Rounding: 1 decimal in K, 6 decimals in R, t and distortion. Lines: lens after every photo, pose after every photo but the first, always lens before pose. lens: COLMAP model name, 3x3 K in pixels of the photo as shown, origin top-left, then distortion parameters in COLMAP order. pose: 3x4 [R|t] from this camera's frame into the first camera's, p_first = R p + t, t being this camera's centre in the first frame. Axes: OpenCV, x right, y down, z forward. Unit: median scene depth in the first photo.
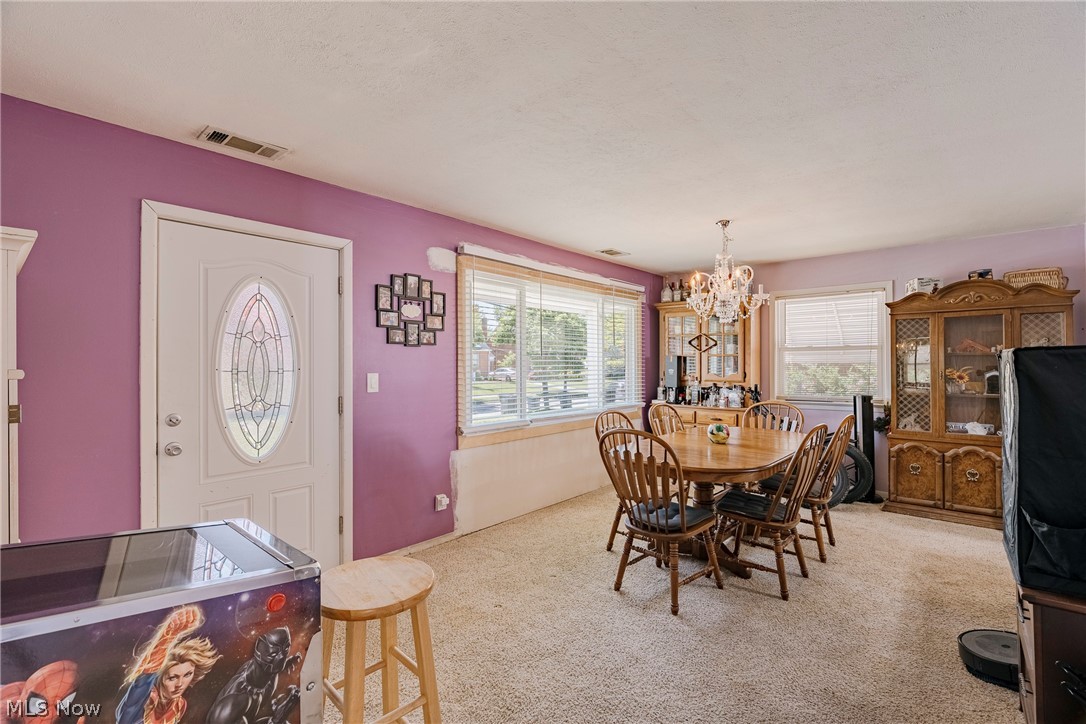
lens RADIAL K [[495.8, 0, 549.8], [0, 495.8, 358.8], [0, 0, 1]] dist [-0.002410, 0.001361]
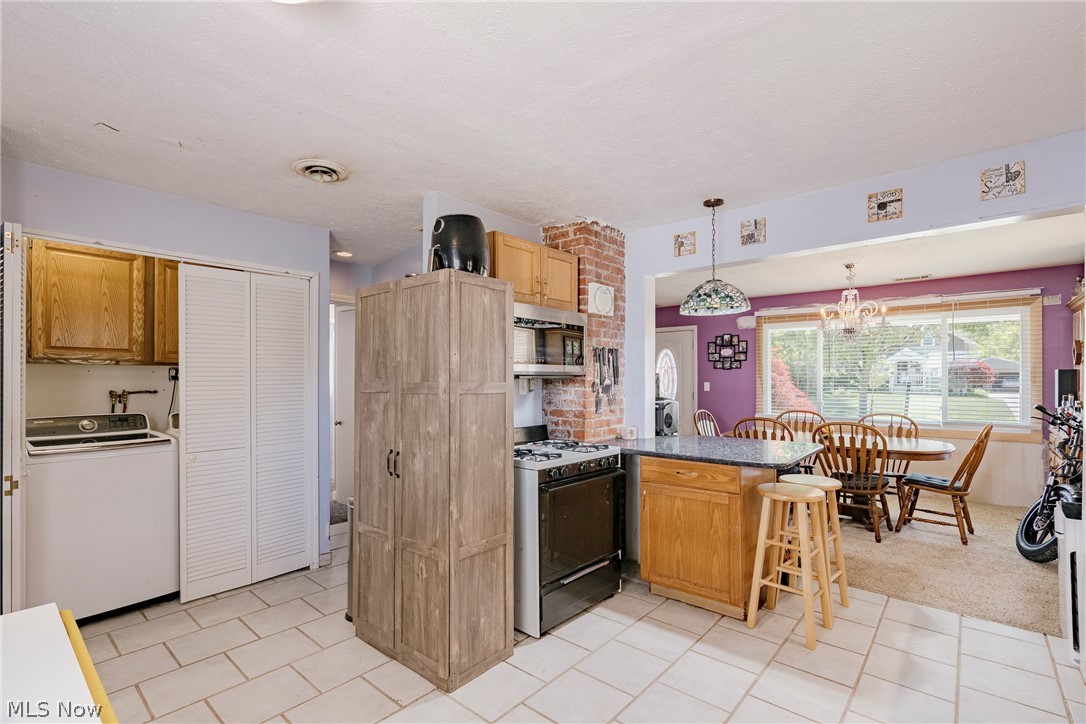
lens RADIAL K [[495.8, 0, 546.3], [0, 495.8, 373.6], [0, 0, 1]] dist [-0.002410, 0.001361]
pose [[-0.012205, -0.004311, -0.999916, 1.717323], [0.009521, 0.999945, -0.004427, -0.006824], [0.999880, -0.009575, -0.012164, 0.282726]]
